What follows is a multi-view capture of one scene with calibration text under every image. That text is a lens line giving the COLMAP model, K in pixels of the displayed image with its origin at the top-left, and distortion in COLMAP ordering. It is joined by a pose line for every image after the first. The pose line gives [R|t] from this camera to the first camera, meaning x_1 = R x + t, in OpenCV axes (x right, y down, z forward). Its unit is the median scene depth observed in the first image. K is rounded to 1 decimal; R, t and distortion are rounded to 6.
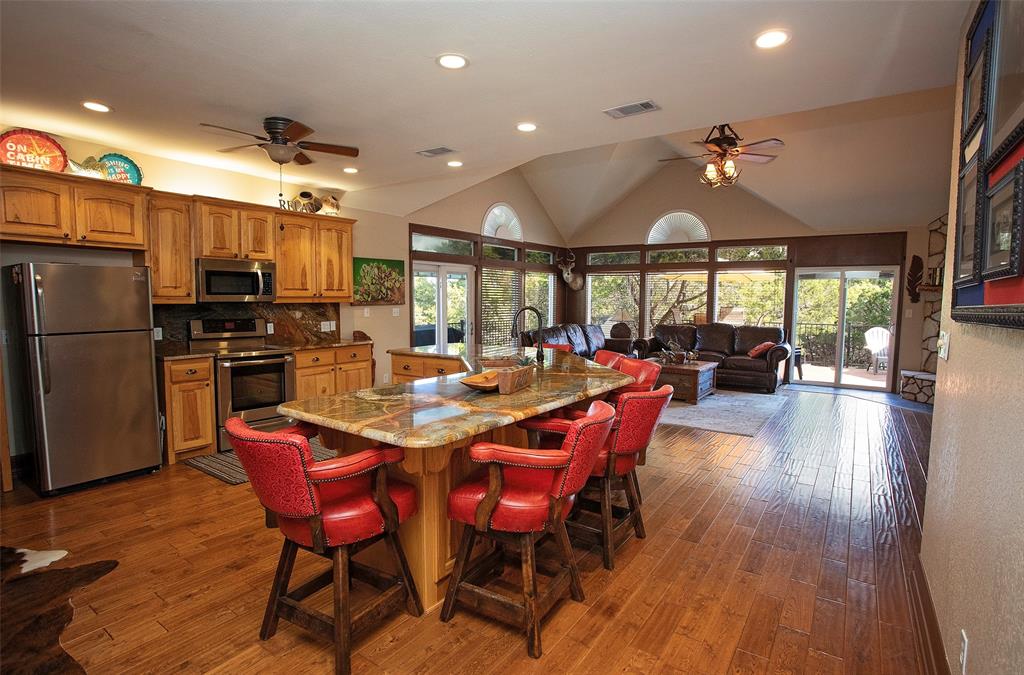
lens RADIAL K [[498.6, 0, 515.3], [0, 498.6, 338.7], [0, 0, 1]] dist [-0.058284, 0.020973]
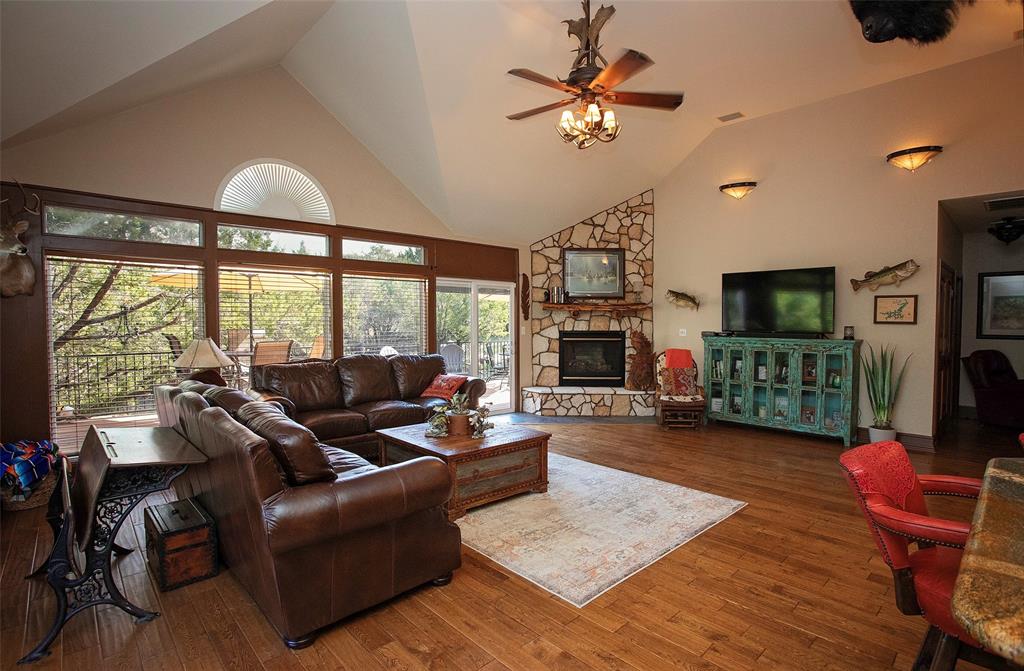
lens RADIAL K [[509.5, 0, 508.6], [0, 509.5, 326.0], [0, 0, 1]] dist [-0.047398, 0.012941]
pose [[0.209530, -0.018175, 0.977633, -0.244545], [0.078819, 0.996888, 0.001640, -0.071668], [-0.974620, 0.076713, 0.210311, 0.876638]]
